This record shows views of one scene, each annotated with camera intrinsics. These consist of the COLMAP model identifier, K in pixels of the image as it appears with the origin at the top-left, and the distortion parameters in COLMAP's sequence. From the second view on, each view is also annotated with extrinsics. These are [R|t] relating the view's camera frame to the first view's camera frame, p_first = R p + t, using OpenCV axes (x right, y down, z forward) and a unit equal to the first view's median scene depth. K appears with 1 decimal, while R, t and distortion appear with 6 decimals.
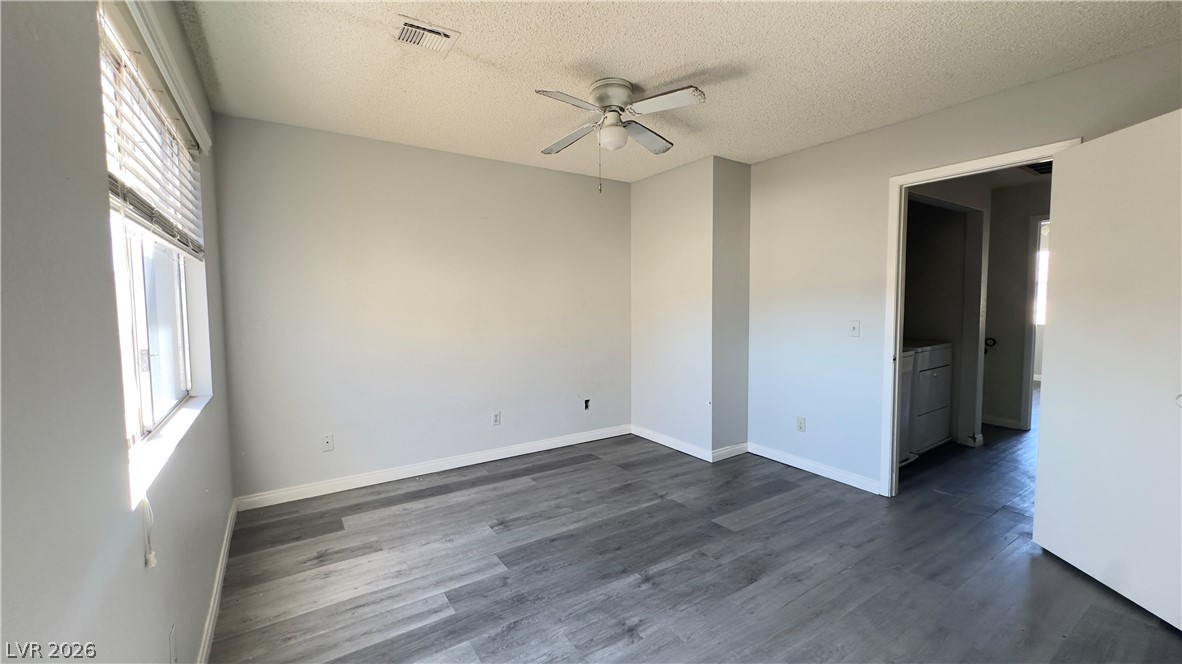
lens RADIAL K [[472.4, 0, 590.2], [0, 472.4, 331.9], [0, 0, 1]] dist [-0.001311, 0.001150]
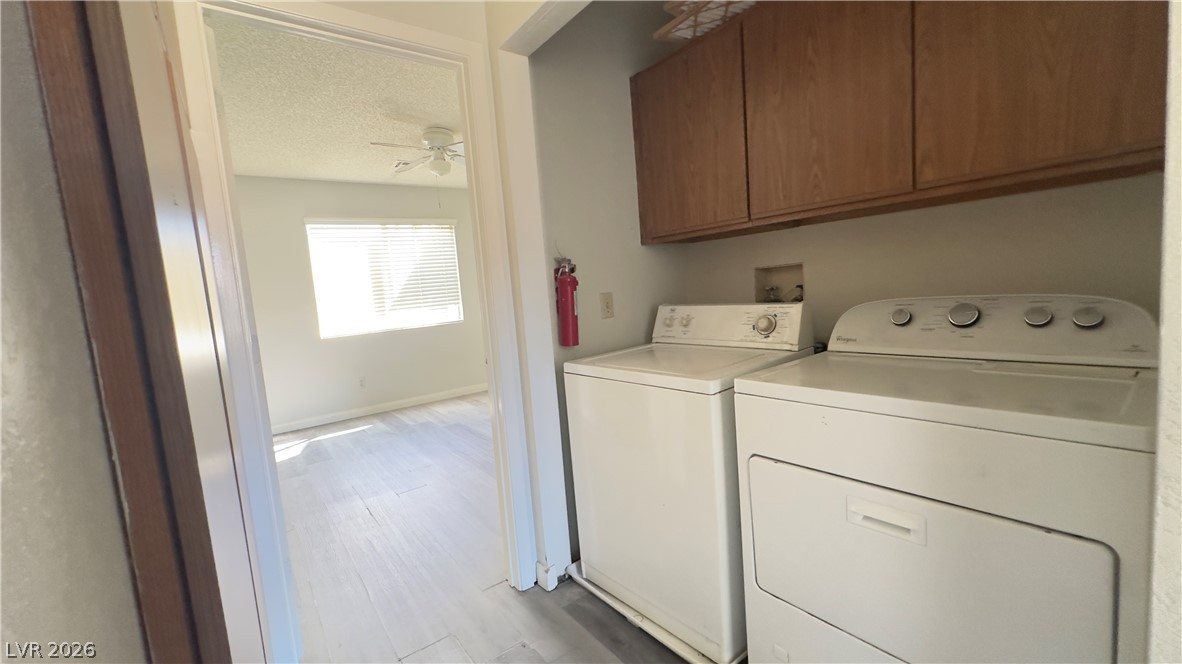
lens RADIAL K [[472.4, 0, 589.6], [0, 472.4, 330.9], [0, 0, 1]] dist [-0.001311, 0.001150]
pose [[0.065573, 0.096582, -0.993163, 1.364545], [0.014059, 0.995117, 0.097700, -0.042849], [0.997749, -0.020369, 0.063895, 1.186747]]
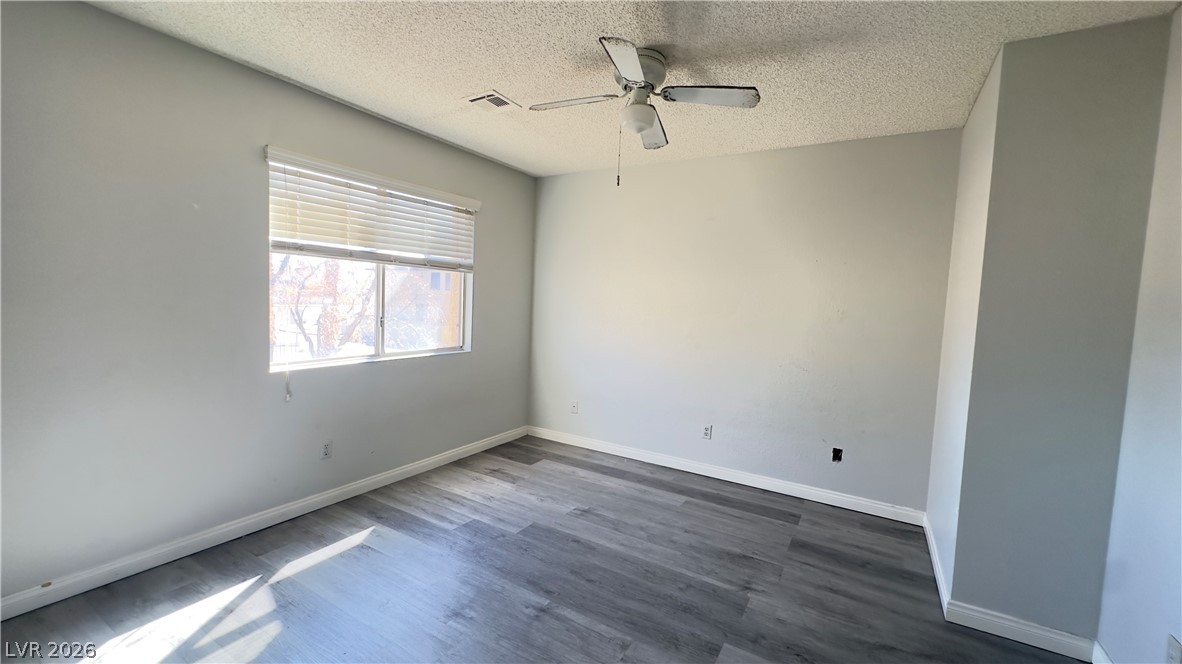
lens RADIAL K [[472.4, 0, 592.6], [0, 472.4, 330.1], [0, 0, 1]] dist [-0.001311, 0.001150]
pose [[0.434004, 0.081957, -0.897176, 0.724422], [-0.103382, 0.993806, 0.040774, -0.044899], [0.894960, 0.075056, 0.439788, 0.502112]]
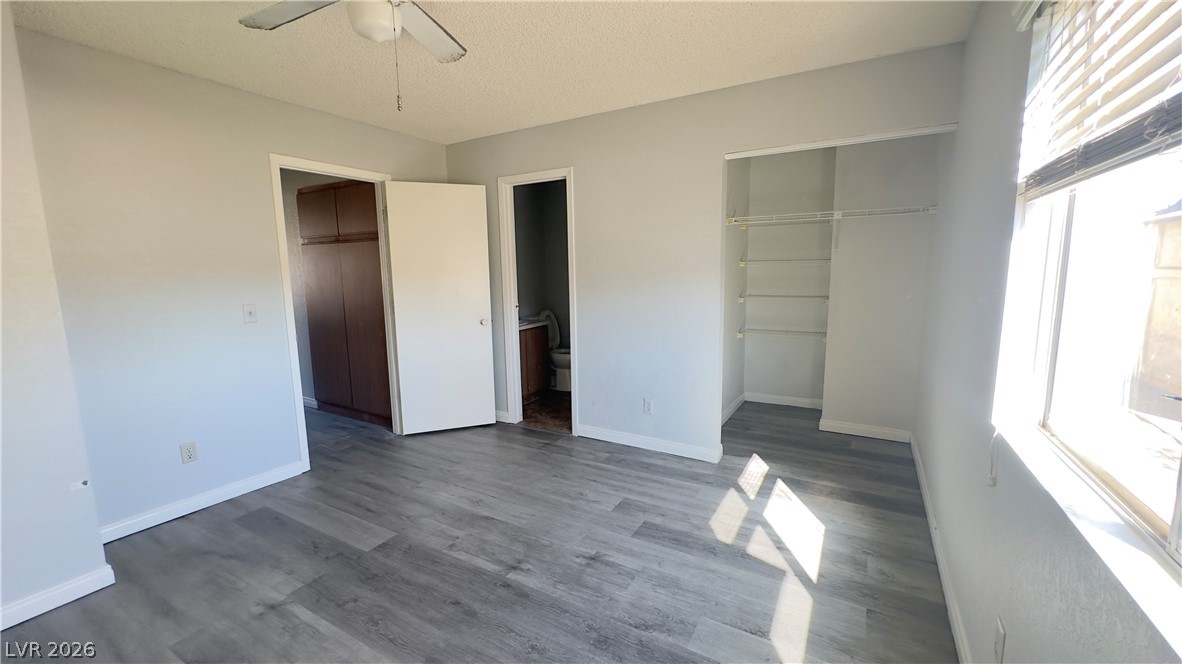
lens RADIAL K [[472.4, 0, 589.7], [0, 472.4, 336.1], [0, 0, 1]] dist [-0.001311, 0.001150]
pose [[-0.439079, -0.114397, 0.891136, -0.588402], [0.075266, 0.983691, 0.163364, -0.070246], [-0.895290, 0.138802, -0.423307, 0.936368]]
